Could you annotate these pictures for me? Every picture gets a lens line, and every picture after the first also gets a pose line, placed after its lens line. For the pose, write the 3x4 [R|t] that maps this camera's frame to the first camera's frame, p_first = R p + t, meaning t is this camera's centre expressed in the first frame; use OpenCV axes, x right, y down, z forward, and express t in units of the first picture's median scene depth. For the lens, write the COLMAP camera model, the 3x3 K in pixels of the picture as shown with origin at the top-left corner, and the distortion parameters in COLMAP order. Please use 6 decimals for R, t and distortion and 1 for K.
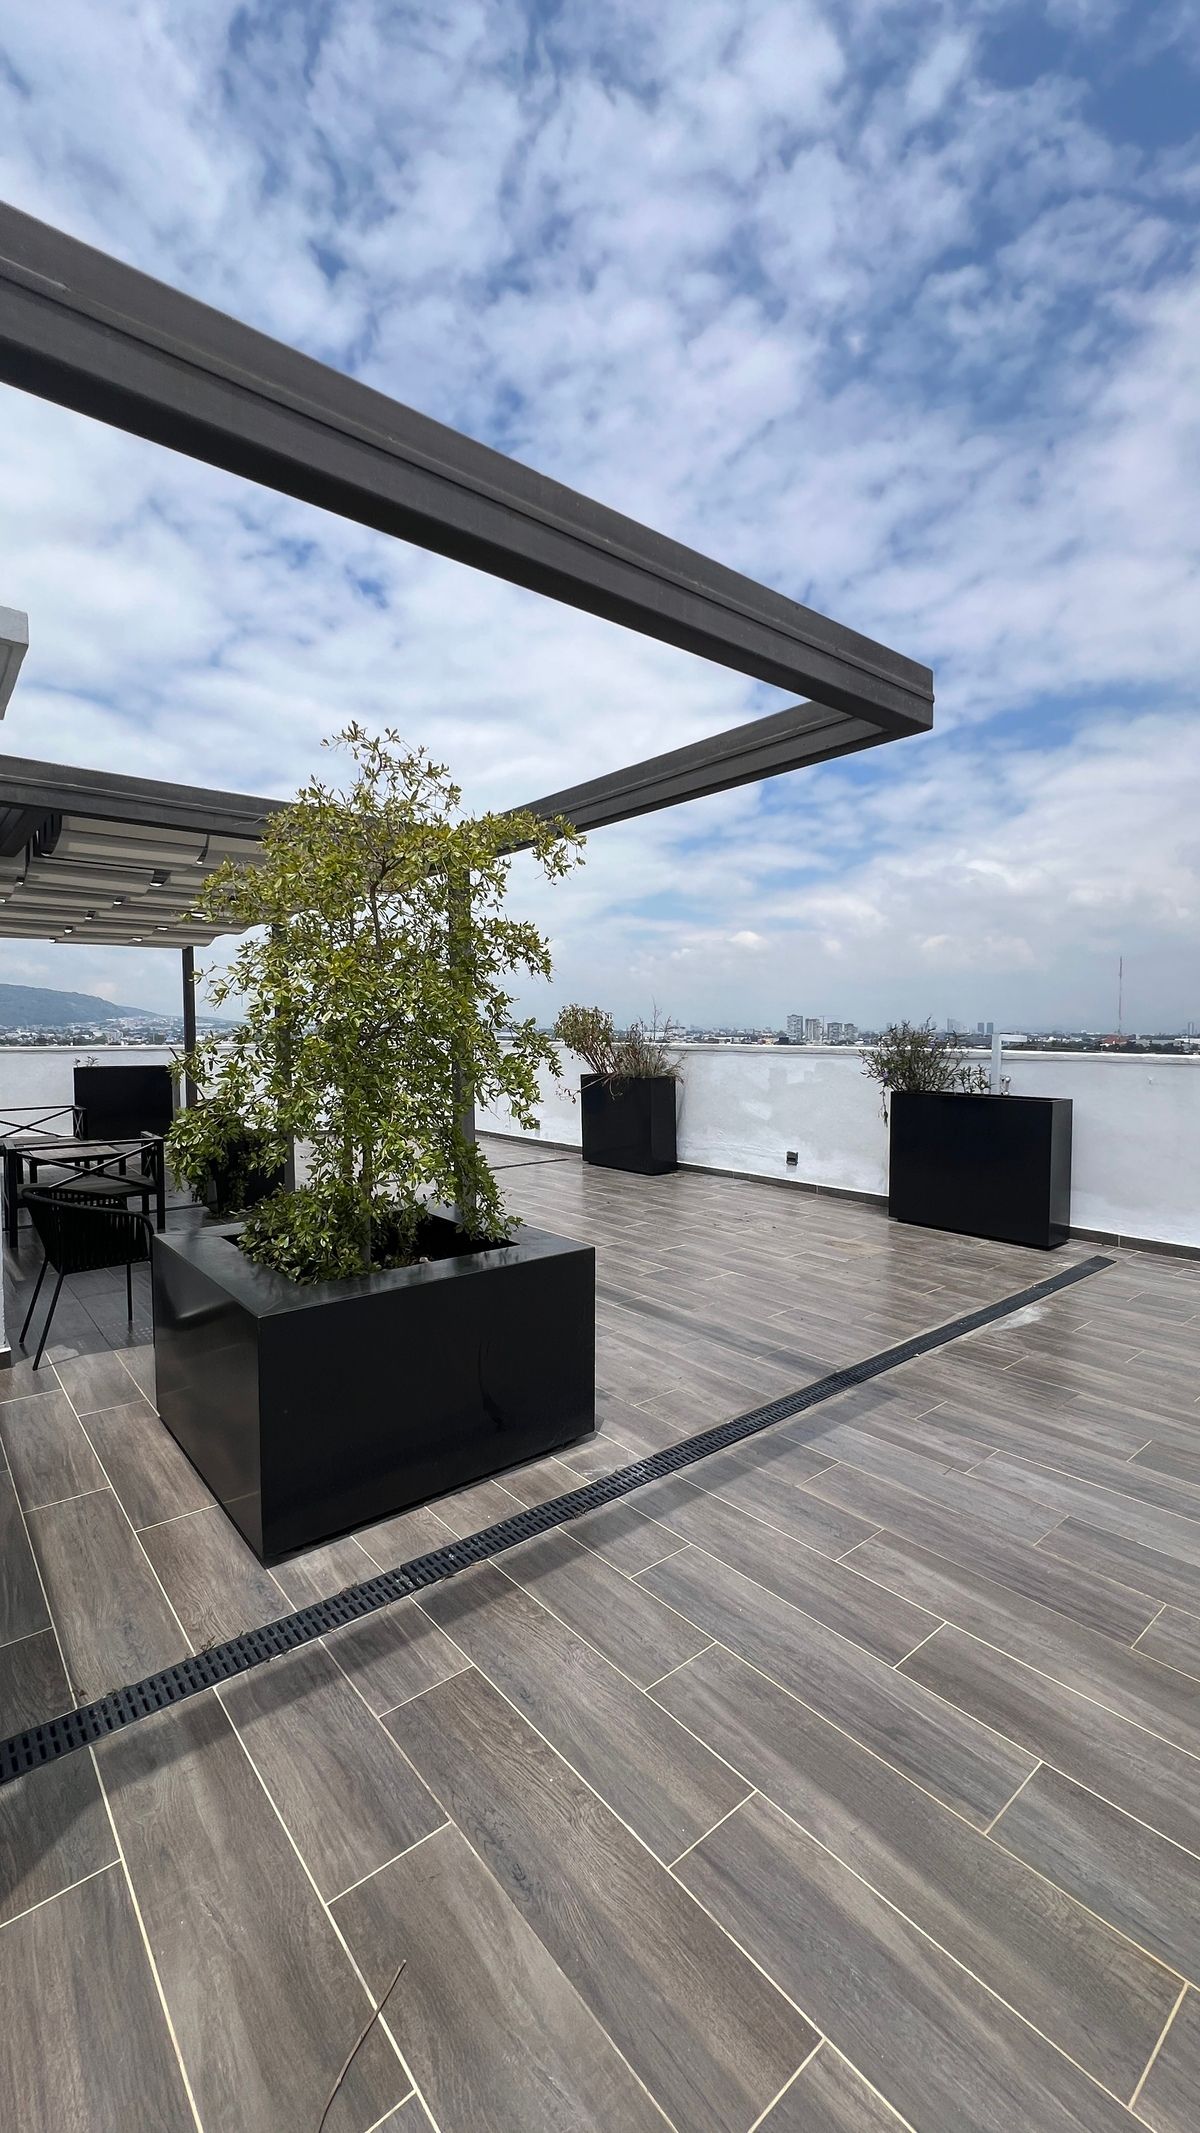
lens RADIAL K [[864.0, 0, 597.3], [0, 864.0, 1068.7], [0, 0, 1]] dist [0.001606, 0.000320]
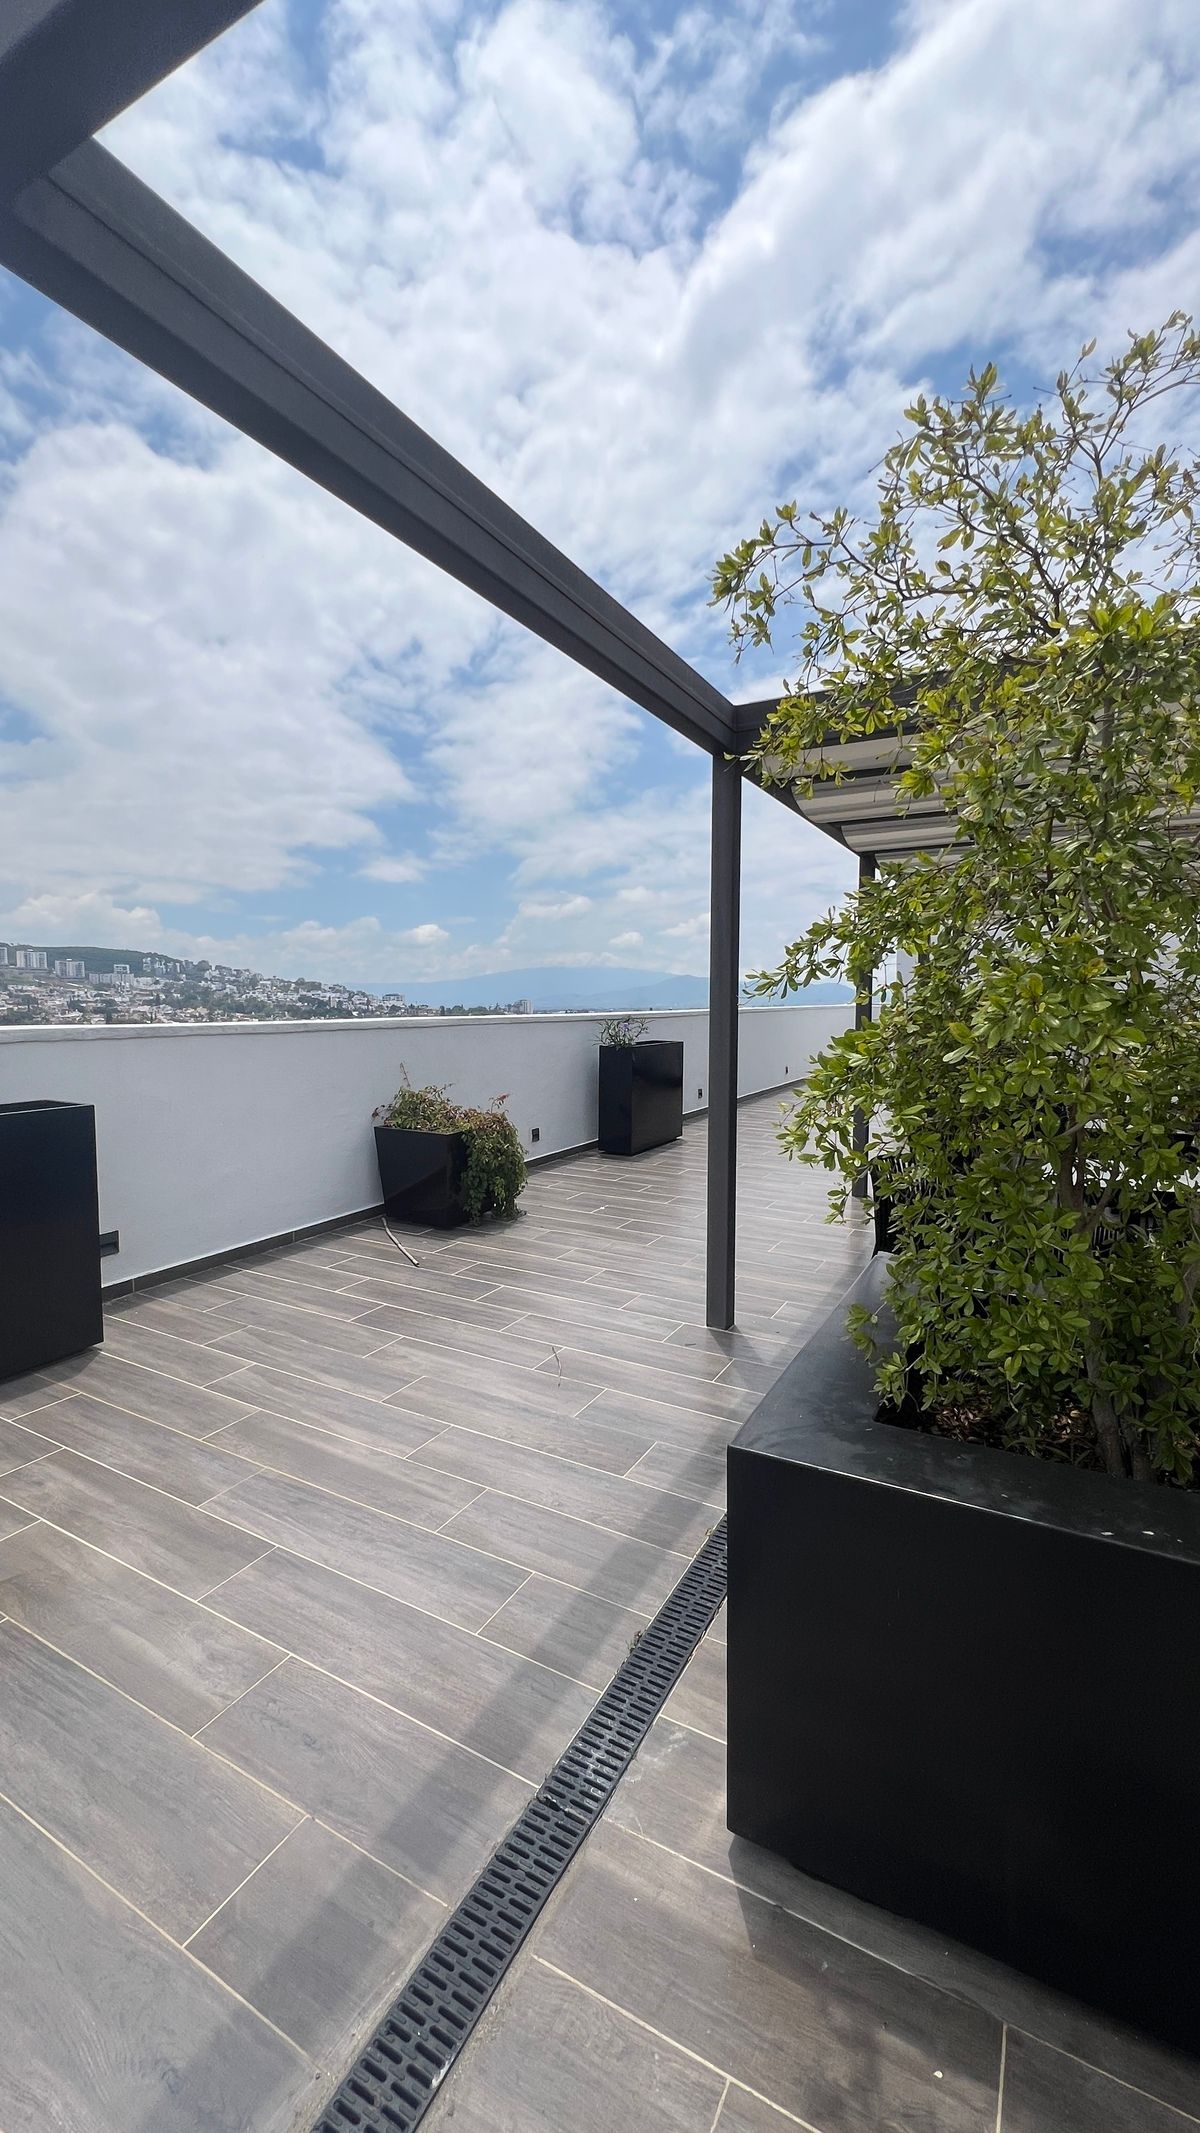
lens RADIAL K [[864.0, 0, 596.5], [0, 864.0, 1066.3], [0, 0, 1]] dist [0.001606, 0.000320]
pose [[-0.932465, 0.029300, -0.360069, 0.423882], [-0.016217, 0.992306, 0.122744, -0.090011], [0.360895, 0.120294, -0.924816, 2.630178]]
